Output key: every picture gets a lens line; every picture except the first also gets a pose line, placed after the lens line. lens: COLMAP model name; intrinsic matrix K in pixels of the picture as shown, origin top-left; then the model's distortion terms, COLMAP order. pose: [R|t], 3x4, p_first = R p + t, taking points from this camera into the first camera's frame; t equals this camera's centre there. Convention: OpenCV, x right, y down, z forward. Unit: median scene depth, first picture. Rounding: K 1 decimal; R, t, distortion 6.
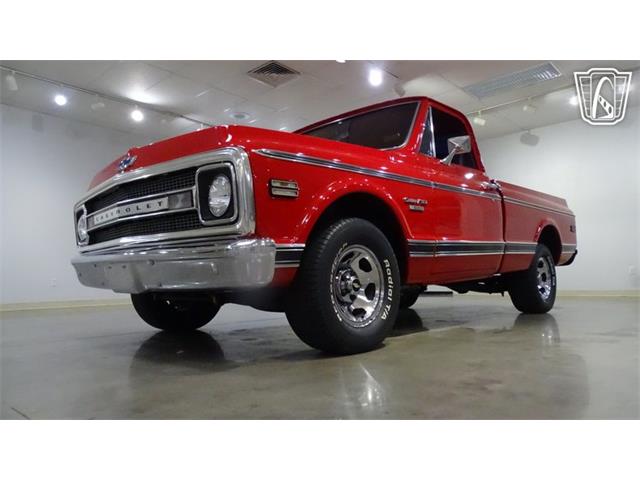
lens RADIAL K [[449.6, 0, 320.0], [0, 449.6, 240.0], [0, 0, 1]] dist [-0.005110, -0.004119]
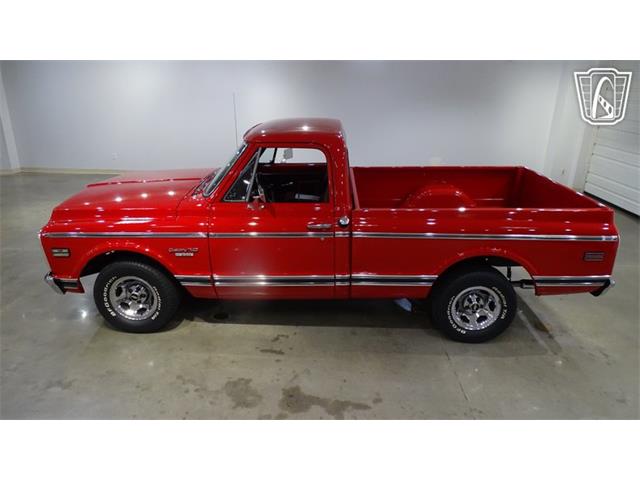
lens RADIAL K [[449.6, 0, 320.0], [0, 449.6, 240.0], [0, 0, 1]] dist [-0.005110, -0.004119]
pose [[0.665280, 0.280703, -0.691815, 1.561949], [0.028637, 0.916352, 0.399347, -0.710312], [0.746044, -0.285489, 0.601593, 0.532012]]
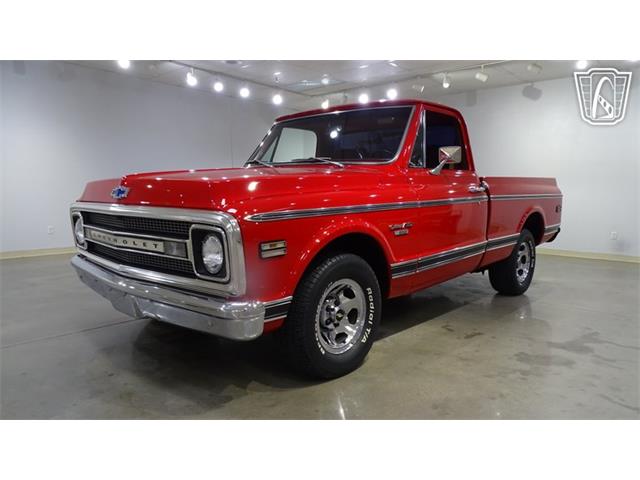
lens RADIAL K [[449.6, 0, 320.0], [0, 449.6, 240.0], [0, 0, 1]] dist [-0.005110, -0.004119]
pose [[0.999457, 0.029033, 0.015602, 0.010118], [-0.031417, 0.982314, 0.184589, -0.261591], [-0.009967, -0.184979, 0.982692, -0.032179]]
